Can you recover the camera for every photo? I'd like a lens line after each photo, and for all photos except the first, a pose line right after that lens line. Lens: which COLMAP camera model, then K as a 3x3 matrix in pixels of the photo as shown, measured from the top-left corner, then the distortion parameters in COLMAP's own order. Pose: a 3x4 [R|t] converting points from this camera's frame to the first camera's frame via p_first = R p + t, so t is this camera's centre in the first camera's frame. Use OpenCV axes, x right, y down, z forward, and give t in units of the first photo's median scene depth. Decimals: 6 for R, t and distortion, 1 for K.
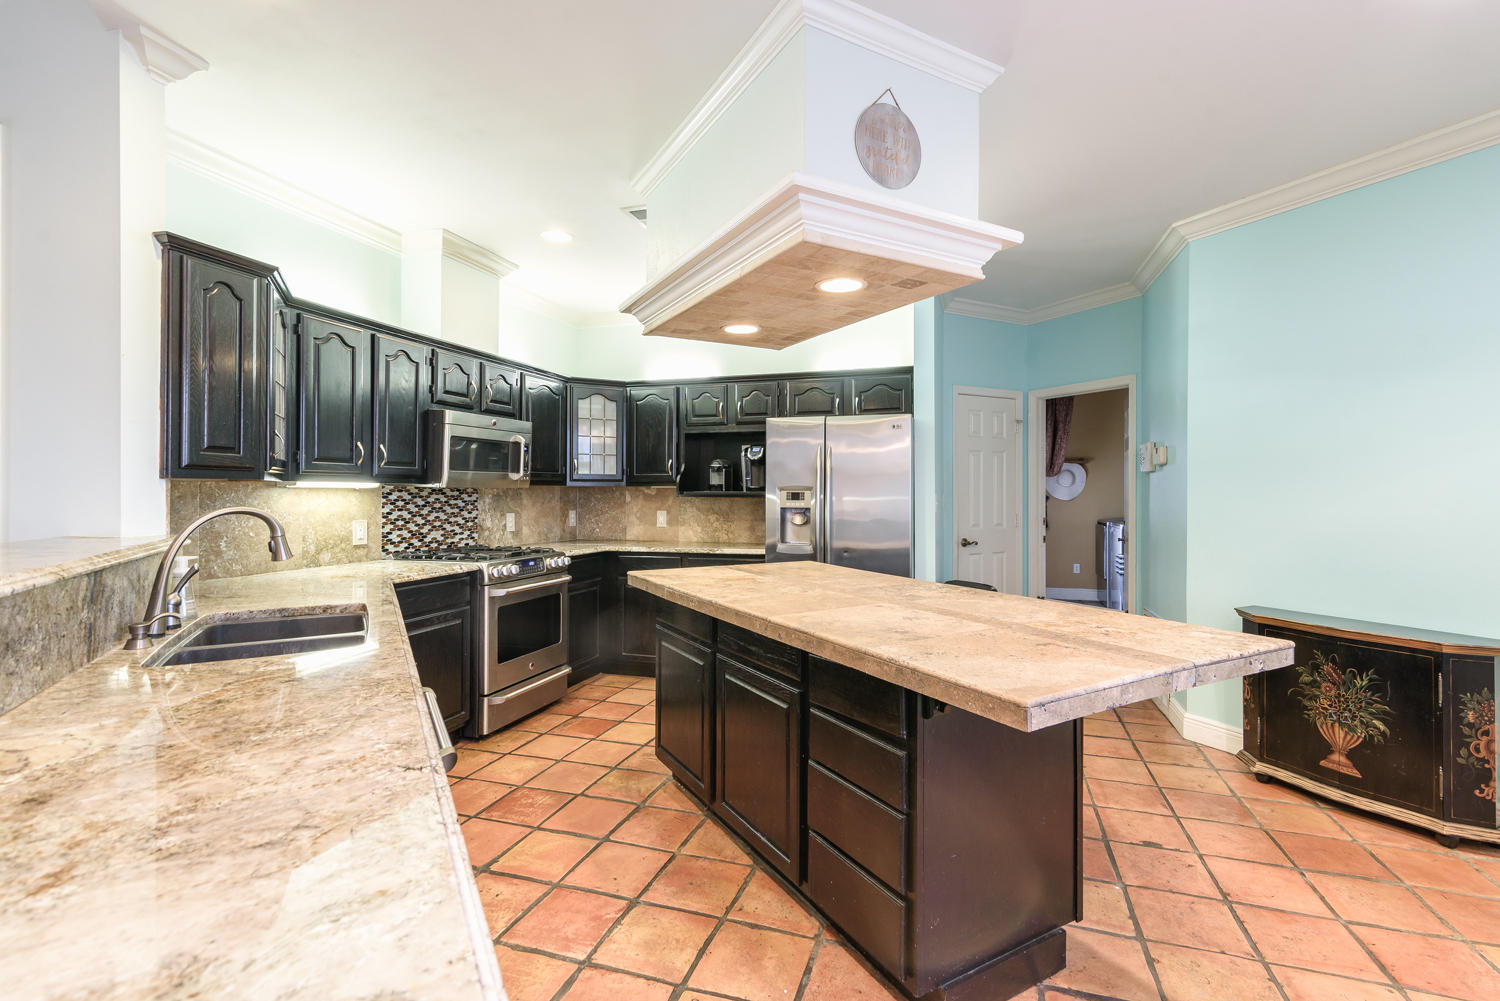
lens RADIAL K [[686.7, 0, 761.4], [0, 686.7, 487.9], [0, 0, 1]] dist [0.017084, -0.001133]
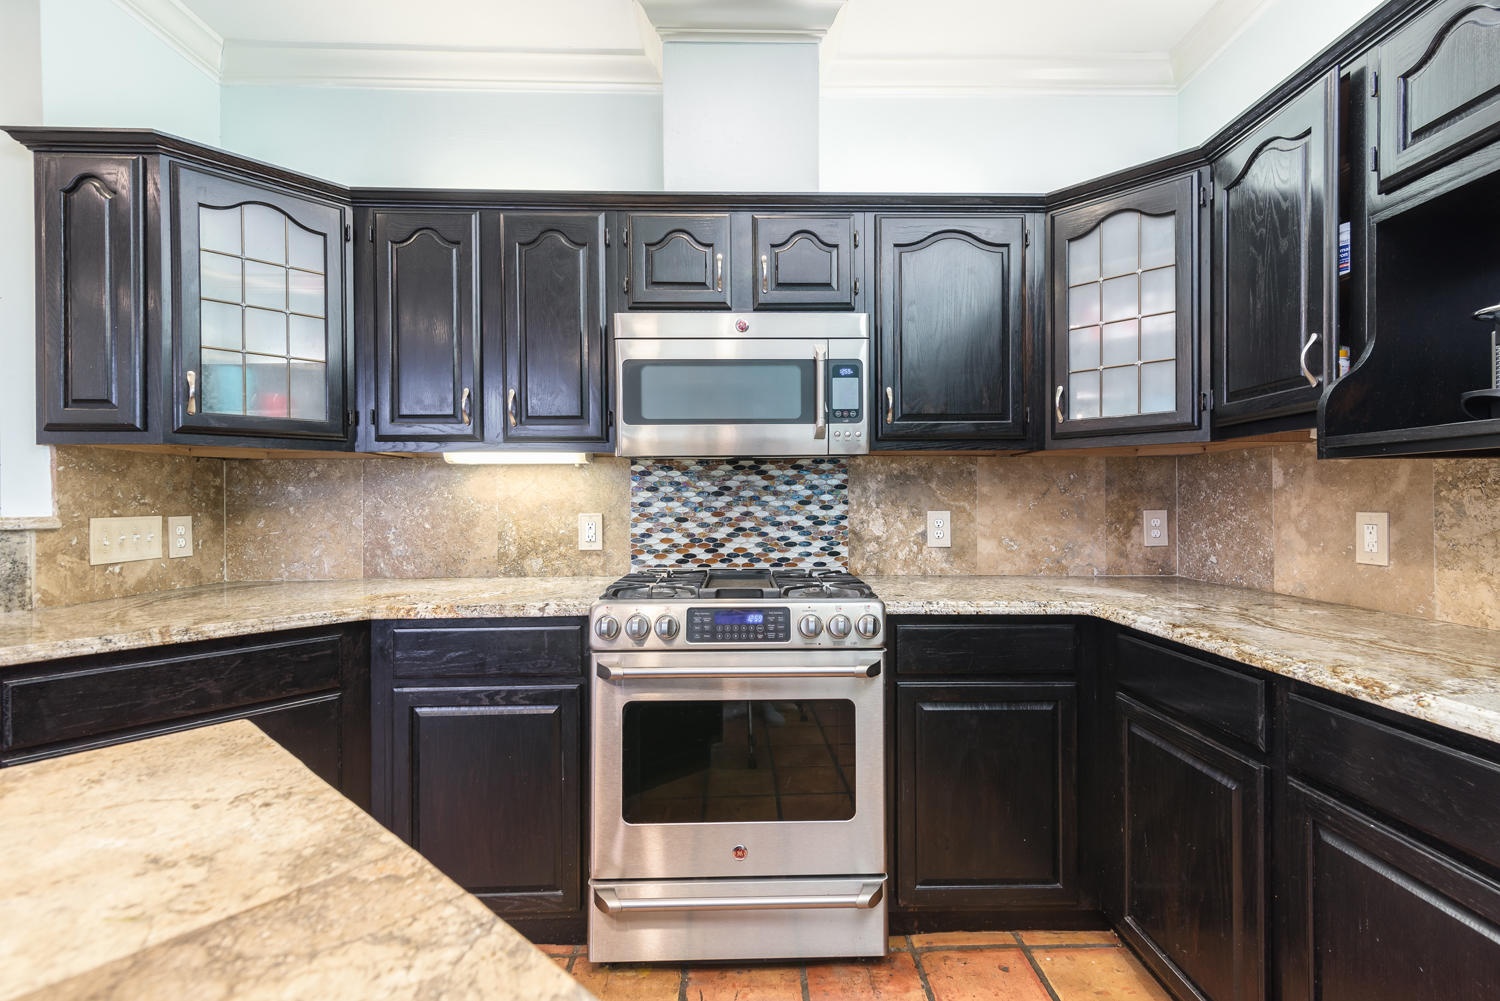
lens RADIAL K [[679.8, 0, 758.0], [0, 679.8, 498.8], [0, 0, 1]] dist [0.014963, -0.001211]
pose [[0.321980, -0.007643, -0.946715, 0.076825], [0.011296, 0.999927, -0.004231, 0.031572], [0.946679, -0.009331, 0.322043, 0.793052]]
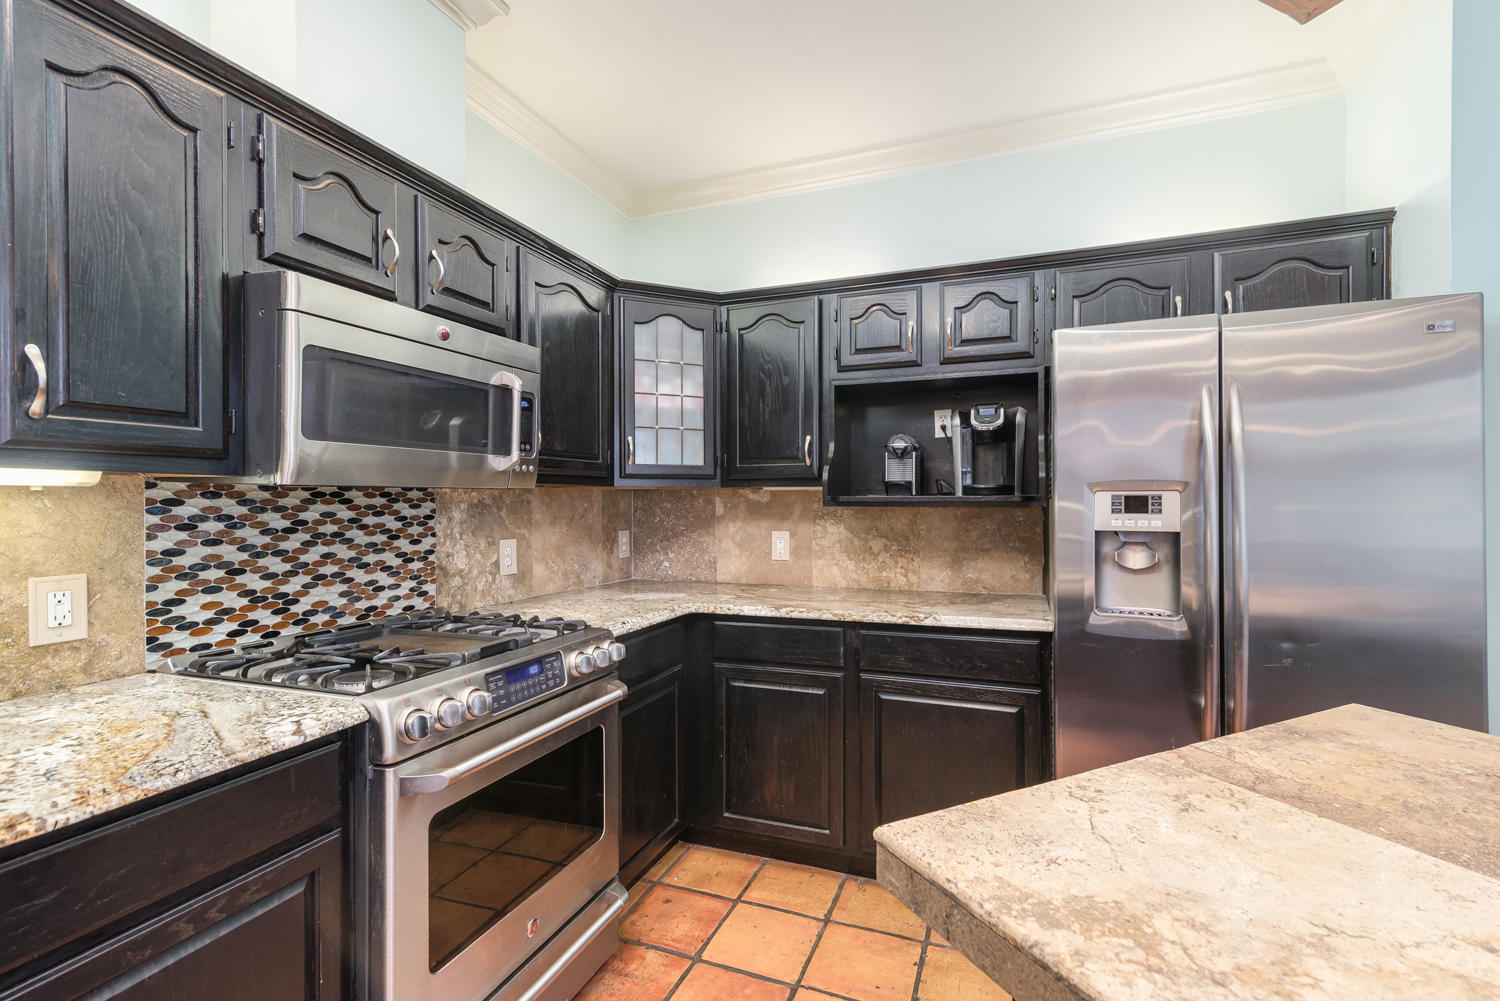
lens RADIAL K [[681.7, 0, 766.0], [0, 681.7, 502.1], [0, 0, 1]] dist [0.012649, -0.000566]
pose [[0.998483, -0.004635, -0.054857, -0.157671], [0.005113, 0.999950, 0.008577, 0.005788], [0.054814, -0.008844, 0.998457, 0.552907]]
